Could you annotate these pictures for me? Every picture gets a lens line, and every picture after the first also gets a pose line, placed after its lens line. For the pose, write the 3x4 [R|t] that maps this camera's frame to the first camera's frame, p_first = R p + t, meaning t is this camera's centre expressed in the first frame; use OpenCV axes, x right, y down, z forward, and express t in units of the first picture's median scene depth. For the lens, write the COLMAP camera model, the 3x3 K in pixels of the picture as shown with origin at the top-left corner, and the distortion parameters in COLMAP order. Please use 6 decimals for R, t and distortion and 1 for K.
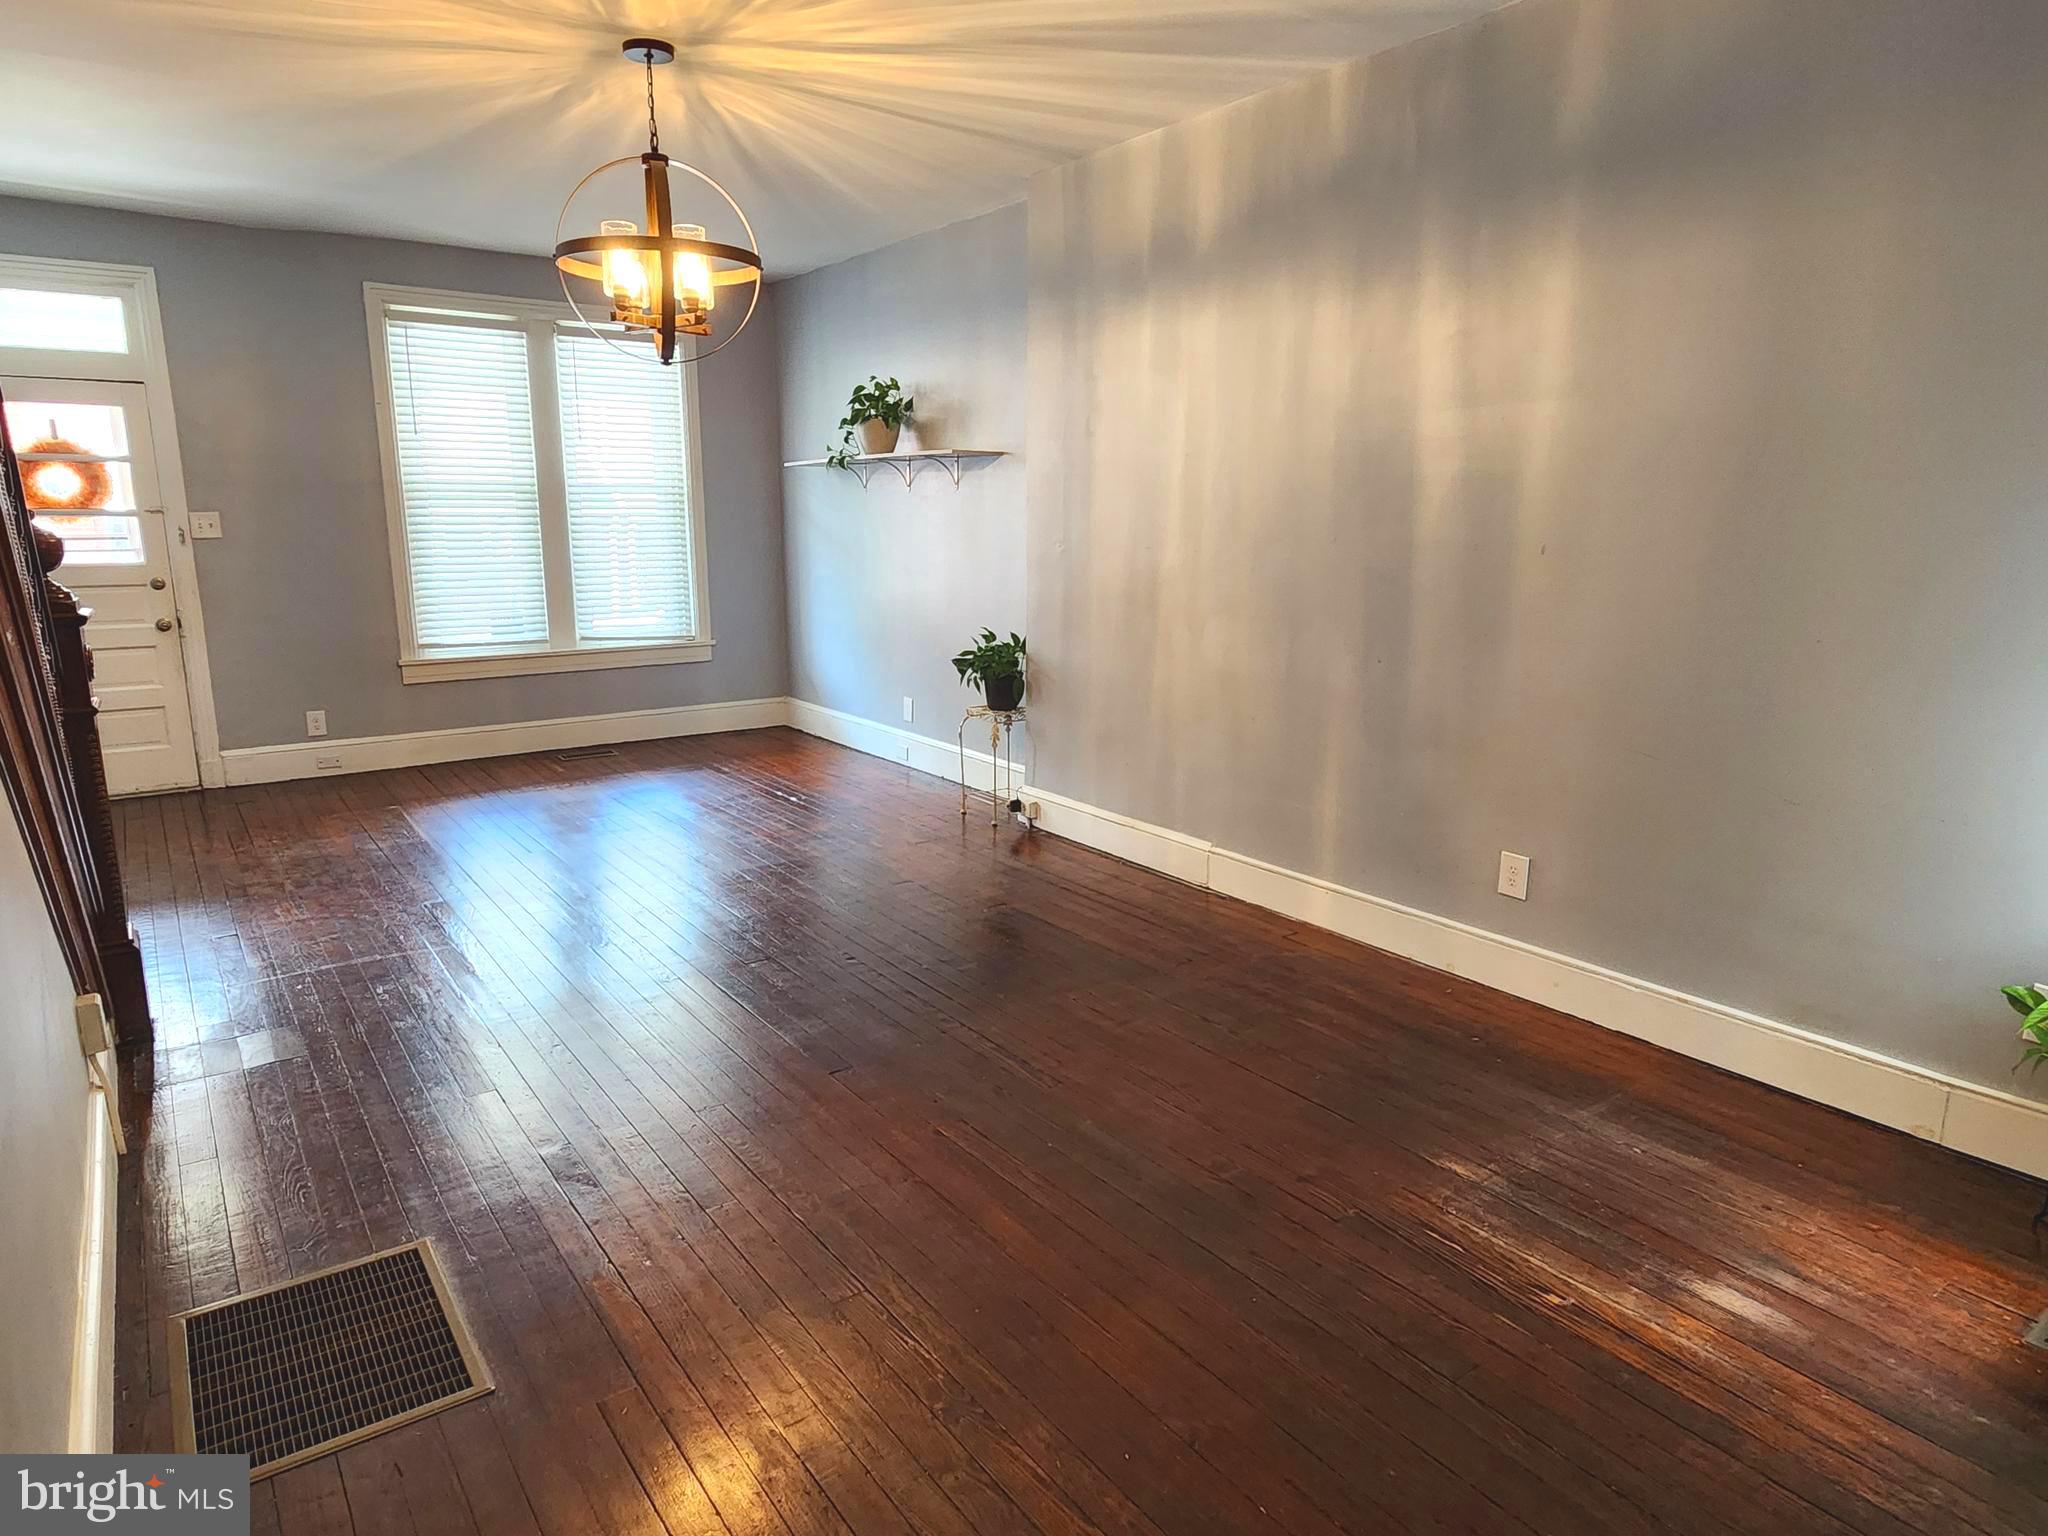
lens RADIAL K [[1332.5, 0, 1024.0], [0, 1332.5, 768.0], [0, 0, 1]] dist [-0.003548, -0.003134]
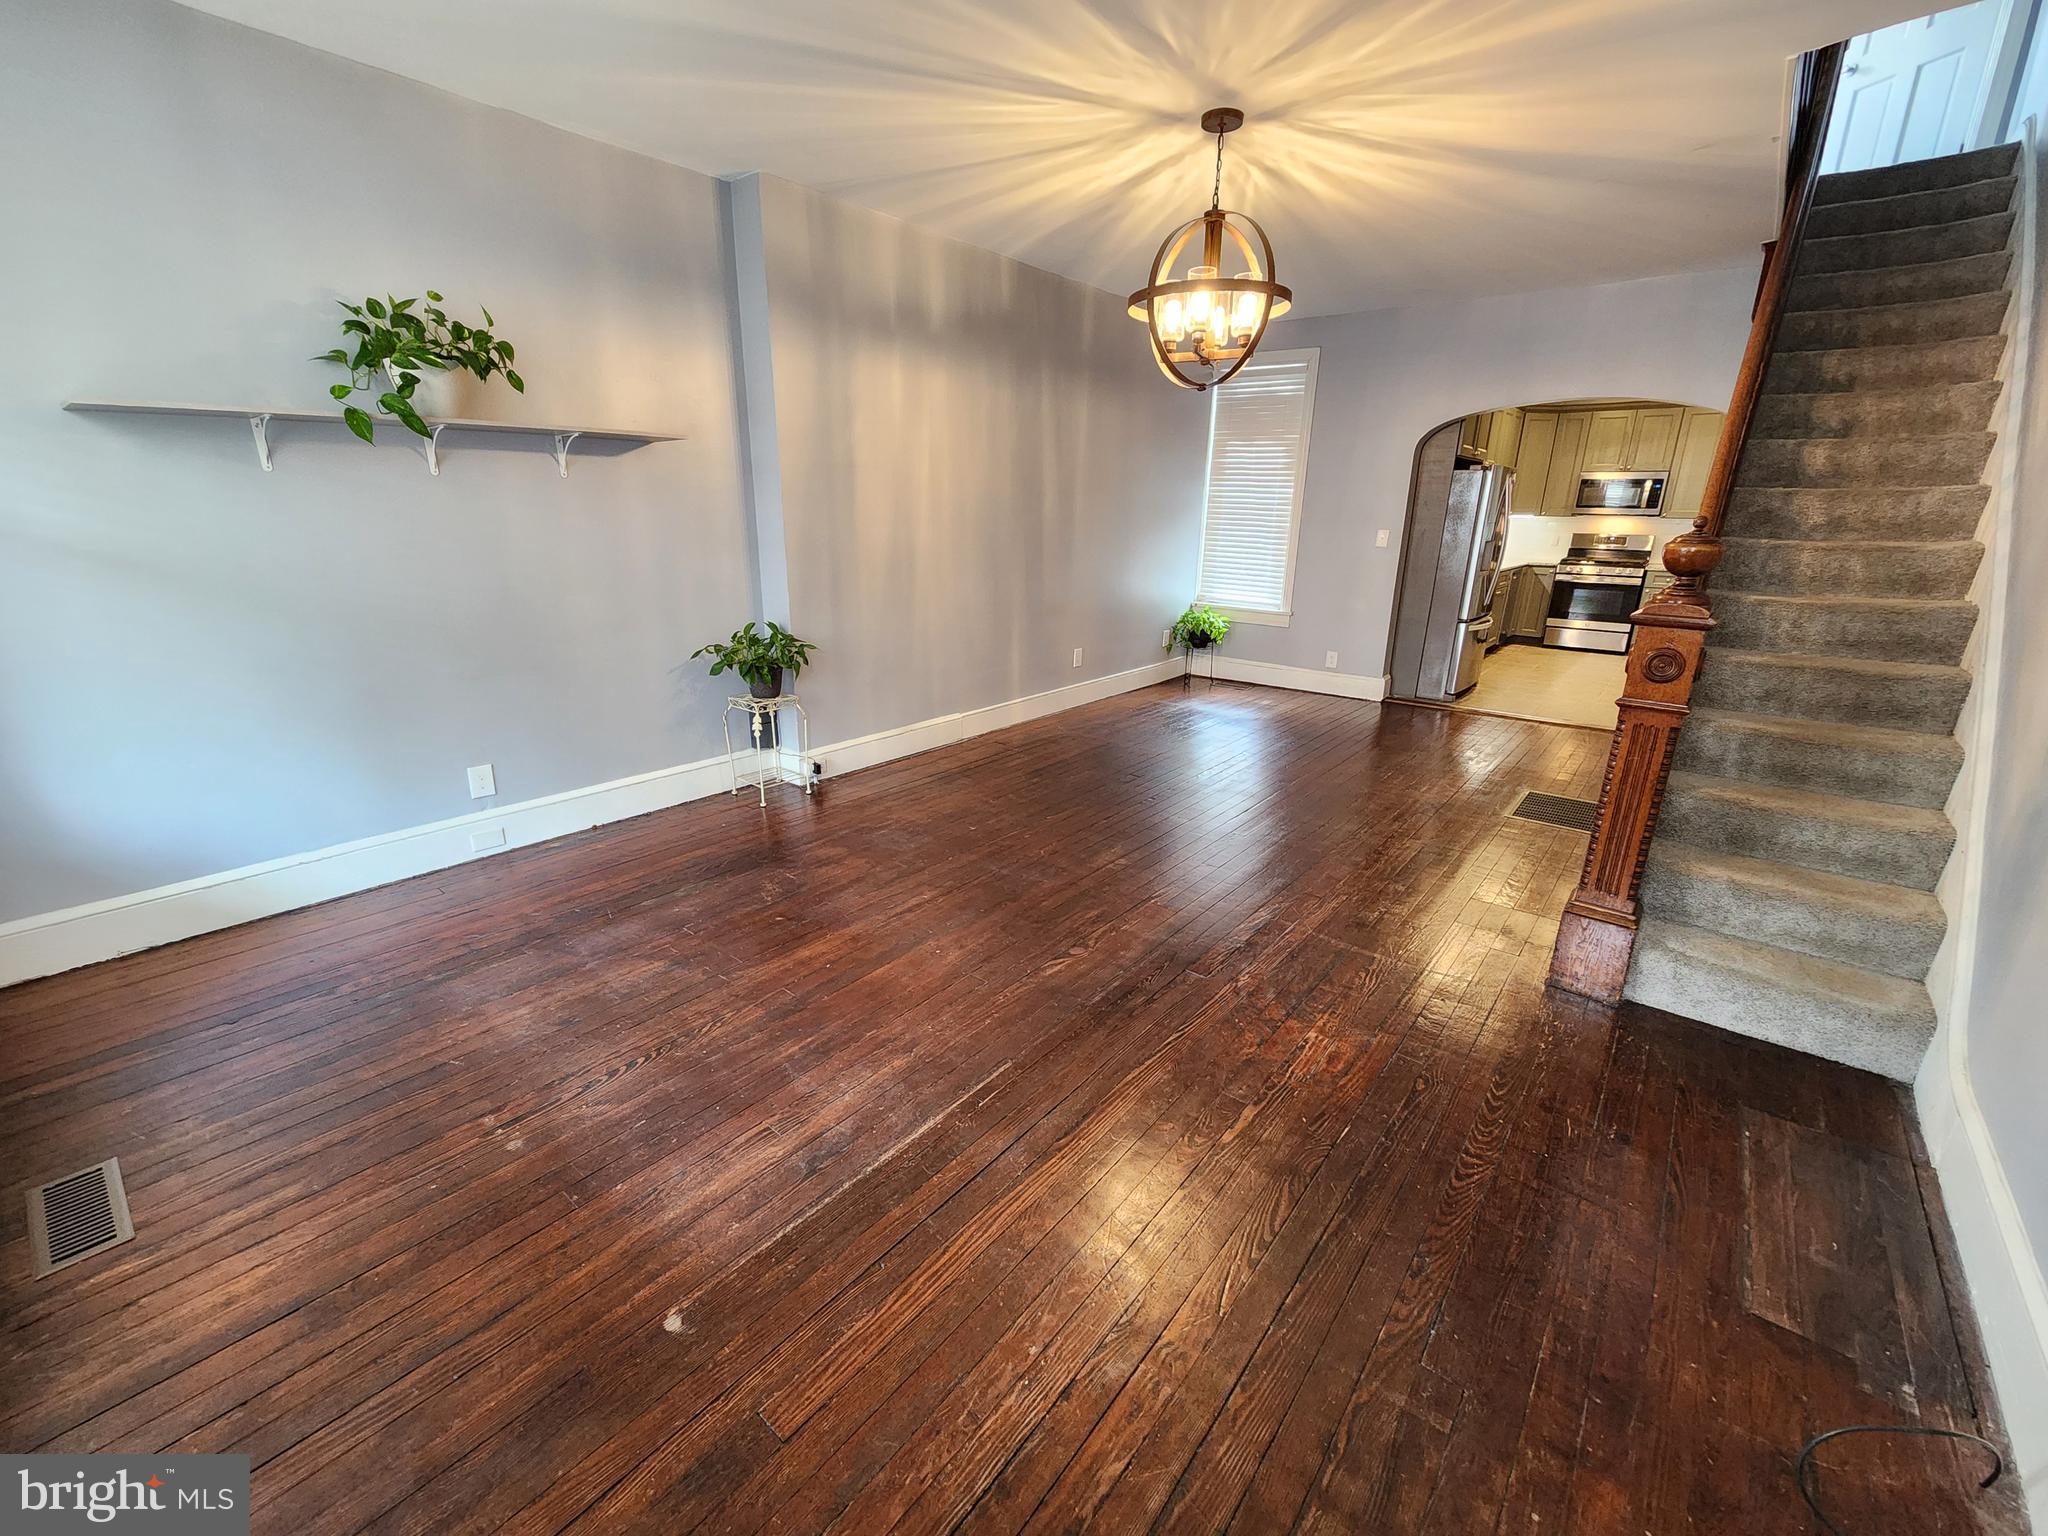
lens RADIAL K [[840.0, 0, 1055.6], [0, 840.0, 766.2], [0, 0, 1]] dist [-0.000152, -0.000124]
pose [[-0.304950, -0.291683, 0.906602, -0.873764], [0.171873, 0.919459, 0.353632, -0.233914], [-0.936731, 0.263660, -0.230256, 1.170262]]
